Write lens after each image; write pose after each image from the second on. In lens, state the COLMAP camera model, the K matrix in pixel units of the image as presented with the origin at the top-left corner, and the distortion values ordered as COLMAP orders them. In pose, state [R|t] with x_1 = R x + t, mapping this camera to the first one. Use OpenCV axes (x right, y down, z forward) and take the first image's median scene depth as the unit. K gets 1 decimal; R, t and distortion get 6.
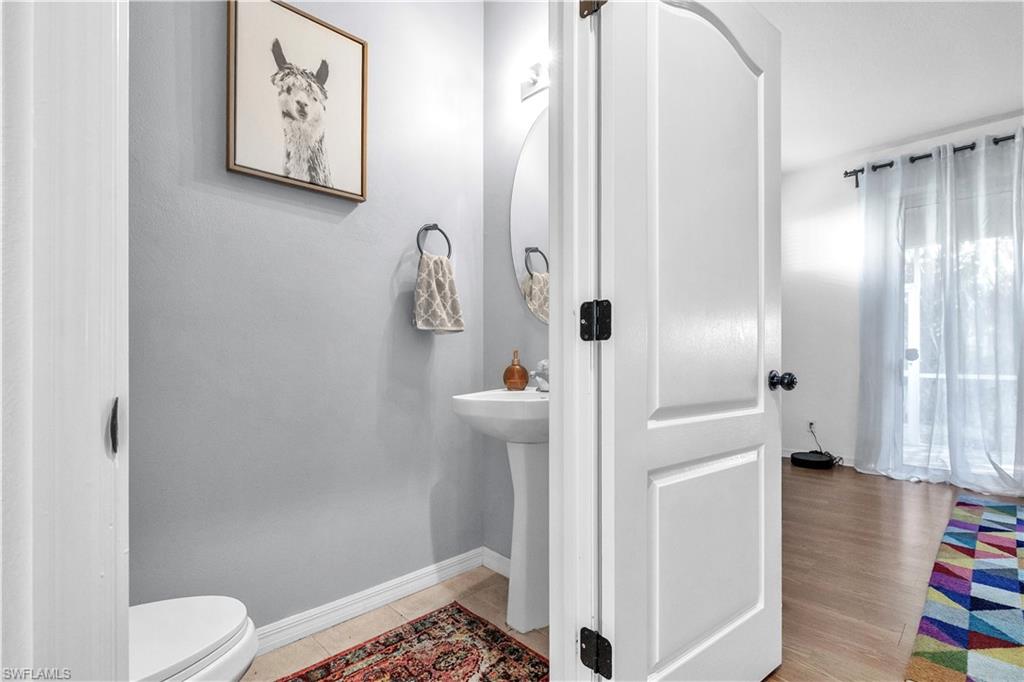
lens RADIAL K [[472.9, 0, 519.1], [0, 472.9, 358.1], [0, 0, 1]] dist [-0.009014, 0.003813]
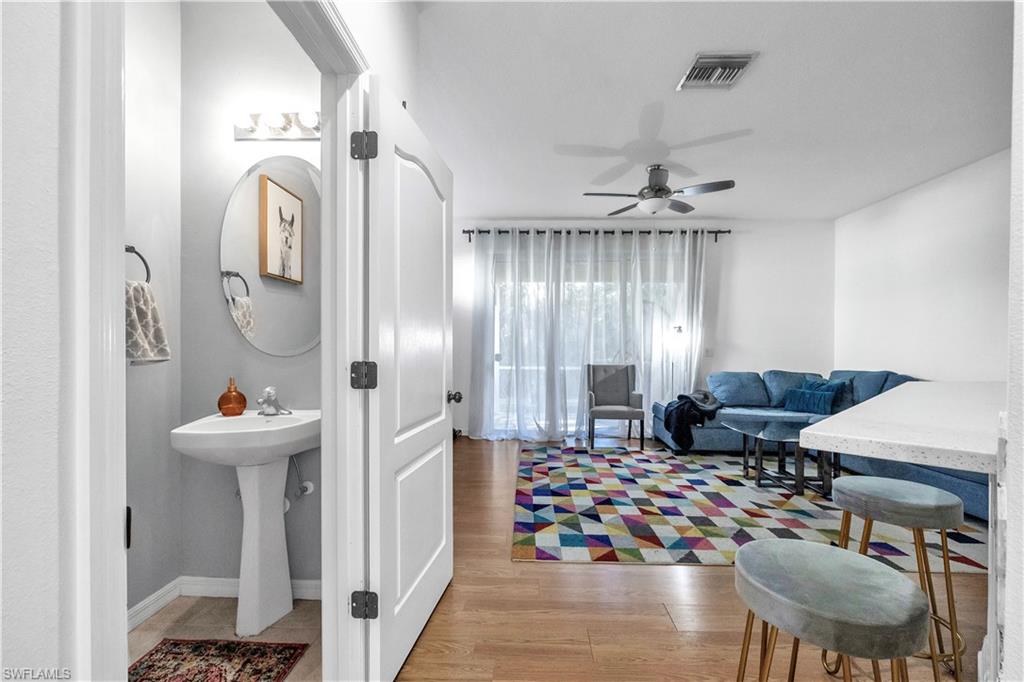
lens RADIAL K [[442.8, 0, 517.0], [0, 442.8, 343.0], [0, 0, 1]] dist [-0.000622, 0.000296]
pose [[0.721800, 0.005512, 0.692080, -0.211155], [-0.003286, 0.999984, -0.004537, -0.083008], [-0.692094, 0.001001, 0.721806, -0.145722]]
